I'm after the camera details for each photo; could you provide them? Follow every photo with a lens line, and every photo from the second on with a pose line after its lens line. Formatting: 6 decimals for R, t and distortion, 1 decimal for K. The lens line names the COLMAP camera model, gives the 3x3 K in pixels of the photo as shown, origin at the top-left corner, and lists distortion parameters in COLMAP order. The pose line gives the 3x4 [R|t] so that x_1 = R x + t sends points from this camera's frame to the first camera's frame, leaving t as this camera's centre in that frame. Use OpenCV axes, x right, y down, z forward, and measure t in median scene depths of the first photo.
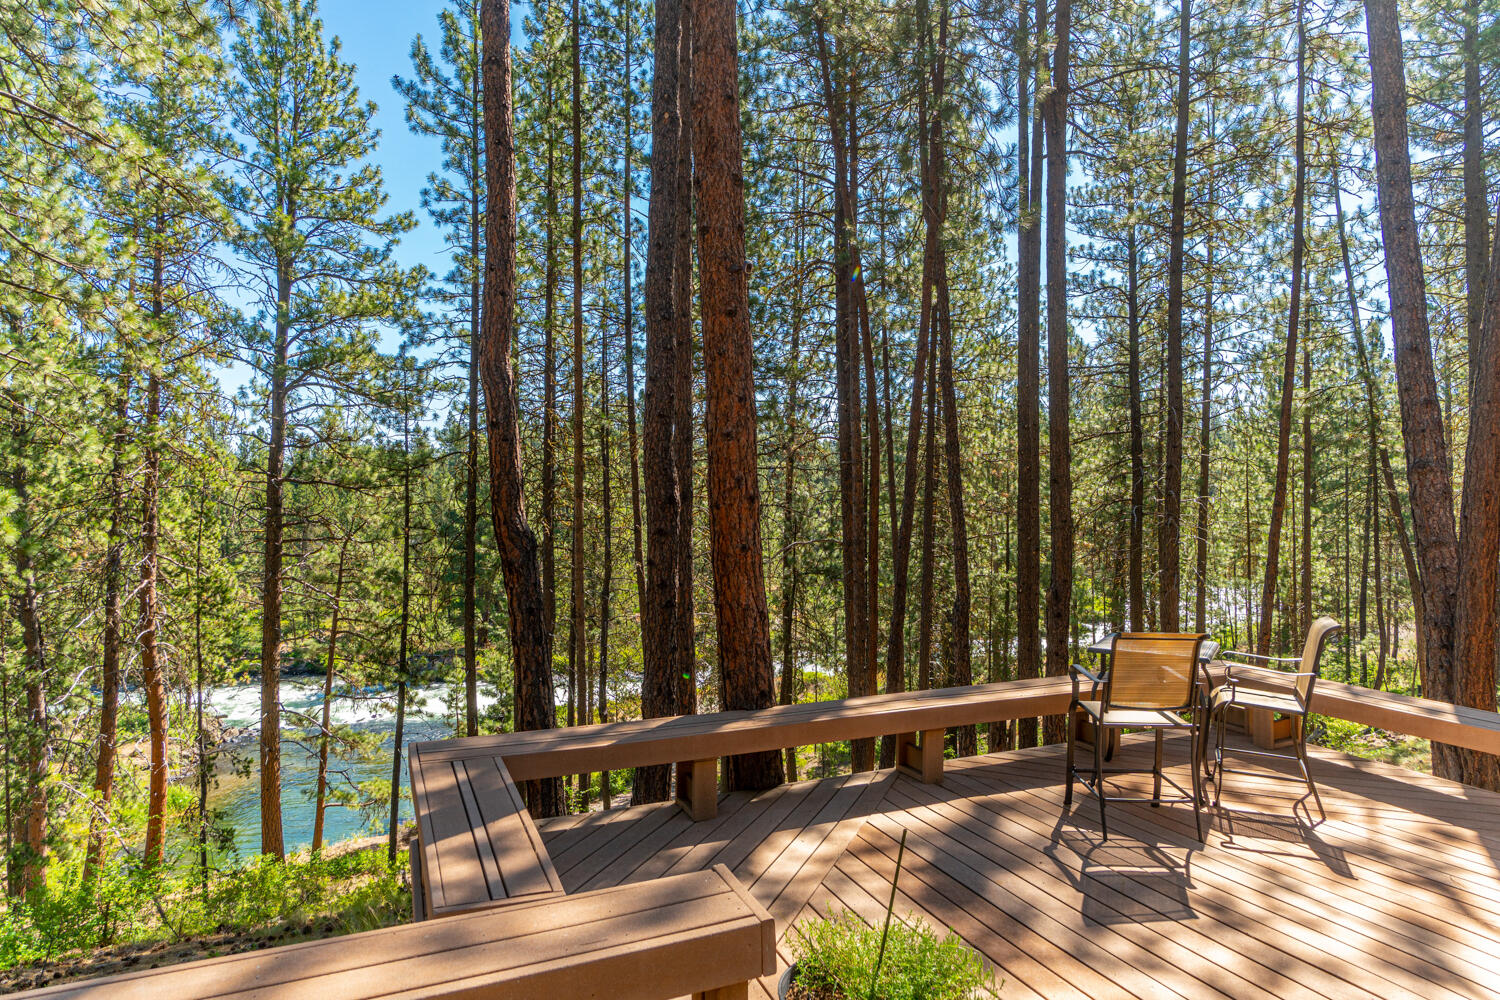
lens RADIAL K [[912.9, 0, 745.3], [0, 912.9, 498.1], [0, 0, 1]] dist [-0.004298, -0.001246]
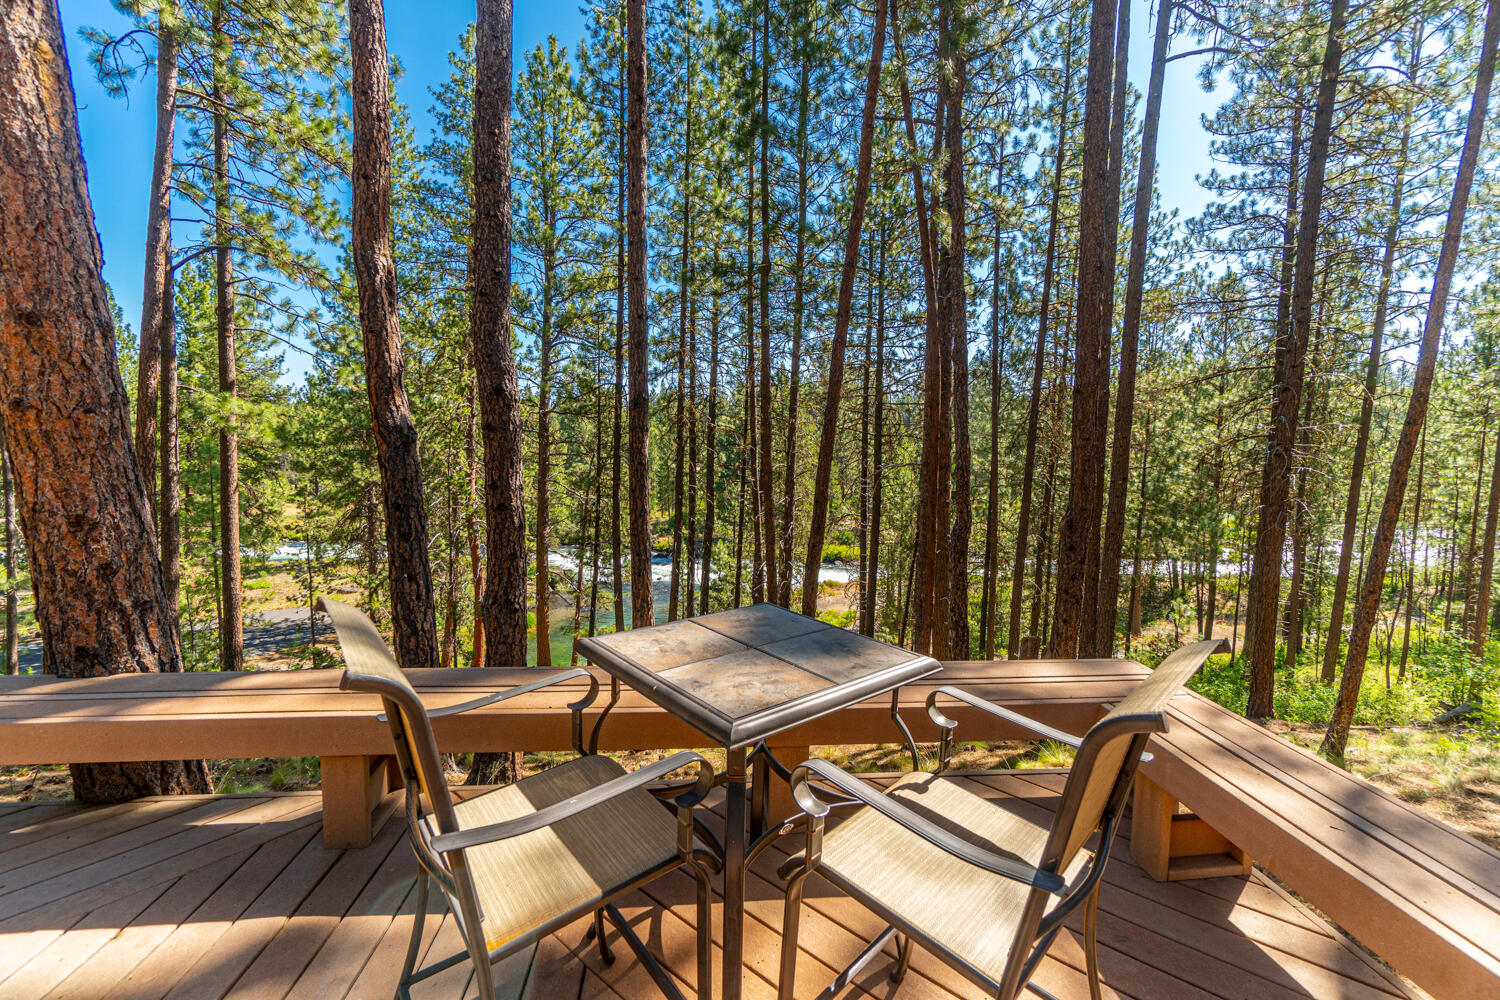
lens RADIAL K [[643.5, 0, 746.8], [0, 643.5, 500.3], [0, 0, 1]] dist [-0.003099, 0.000102]
pose [[0.944391, 0.050189, -0.324971, 0.115589], [-0.020957, 0.995461, 0.092837, 0.018707], [0.328155, -0.080864, 0.941156, 0.145527]]
